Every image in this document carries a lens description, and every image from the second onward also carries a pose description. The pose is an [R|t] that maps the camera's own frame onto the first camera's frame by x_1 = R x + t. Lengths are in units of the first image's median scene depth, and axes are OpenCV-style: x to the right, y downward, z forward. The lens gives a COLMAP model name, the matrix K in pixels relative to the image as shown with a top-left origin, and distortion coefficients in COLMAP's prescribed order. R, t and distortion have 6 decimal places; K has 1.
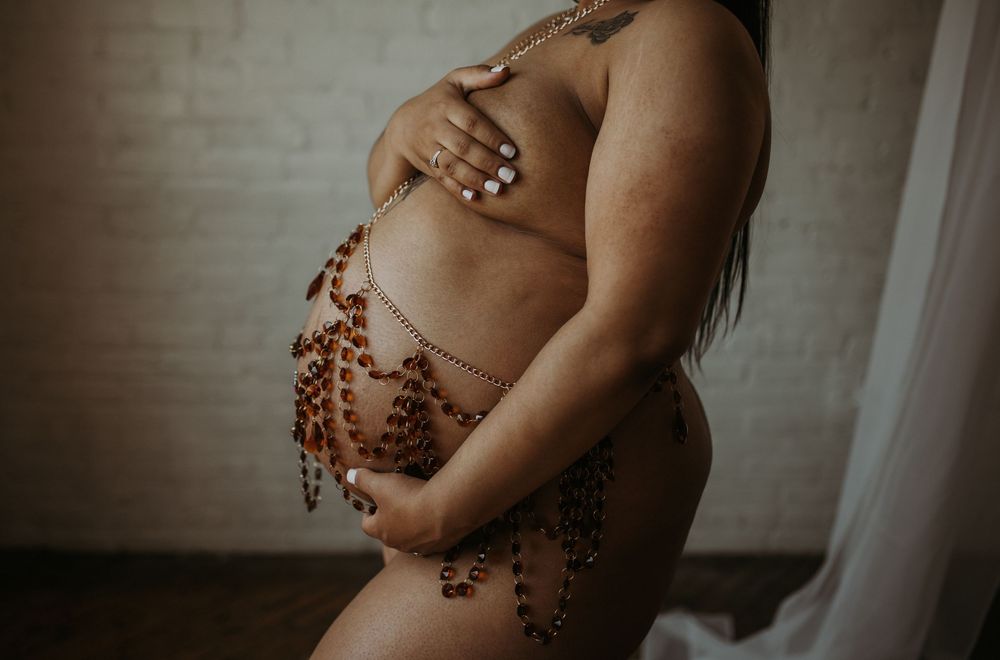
lens RADIAL K [[1061.4, 0, 500.0], [0, 1061.4, 330.0], [0, 0, 1]] dist [0.004605, 0.005841]
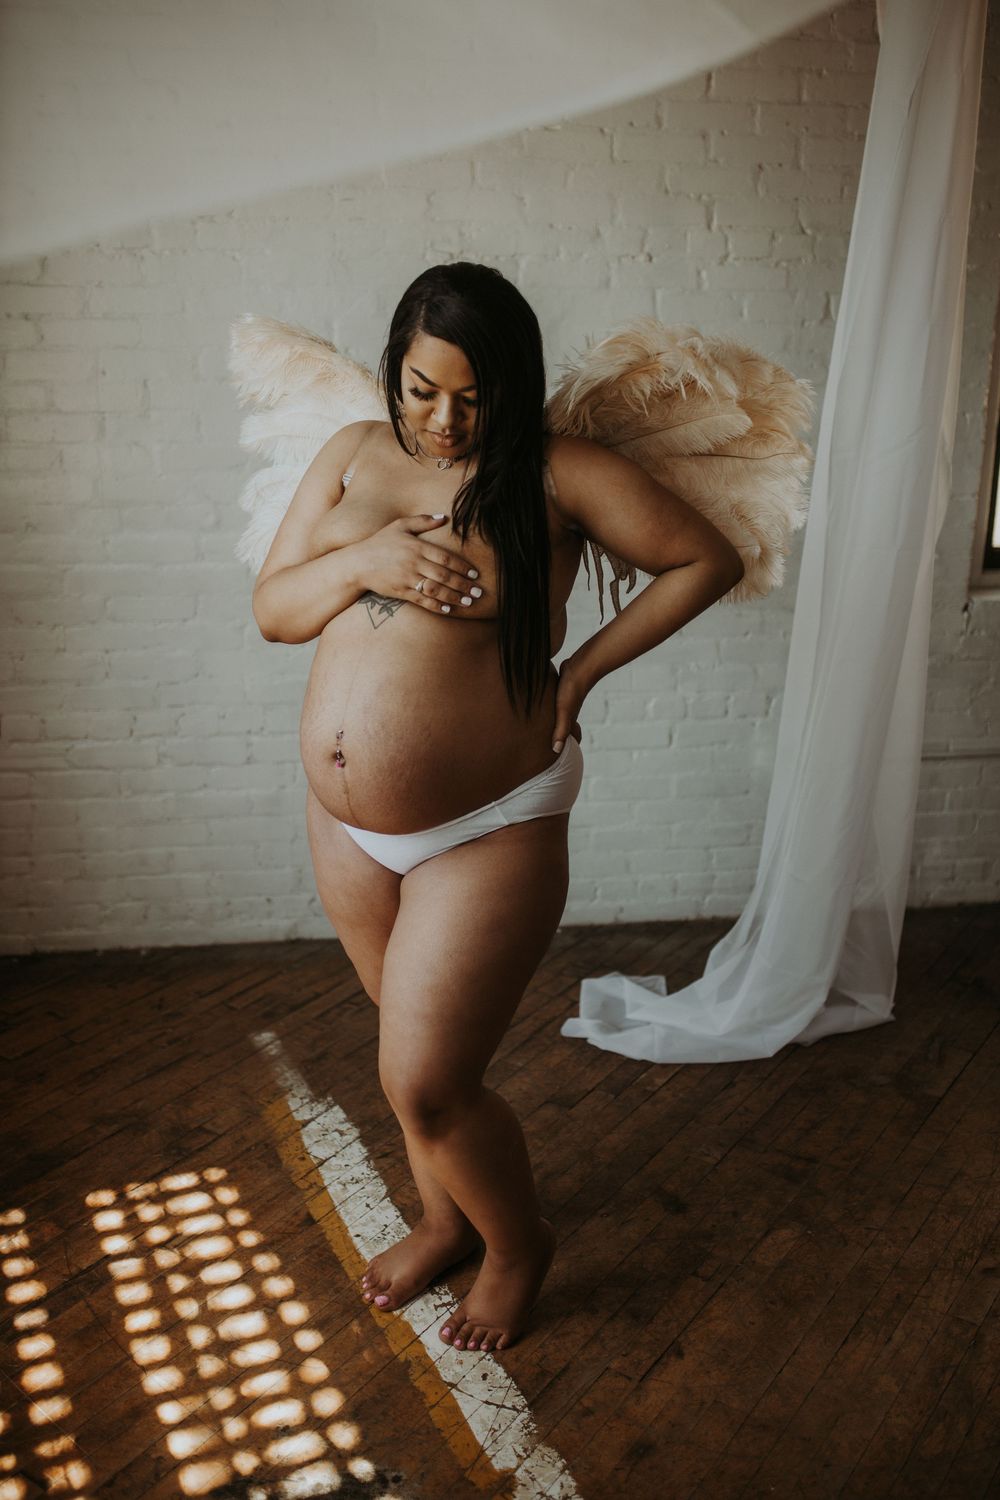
lens RADIAL K [[1458.1, 0, 500.0], [0, 1458.1, 750.0], [0, 0, 1]] dist [-0.065629, 0.084691]
pose [[0.994461, -0.046898, 0.094065, -0.058187], [0.043693, 0.998401, 0.035856, -0.002454], [-0.095597, -0.031547, 0.994920, -0.356765]]
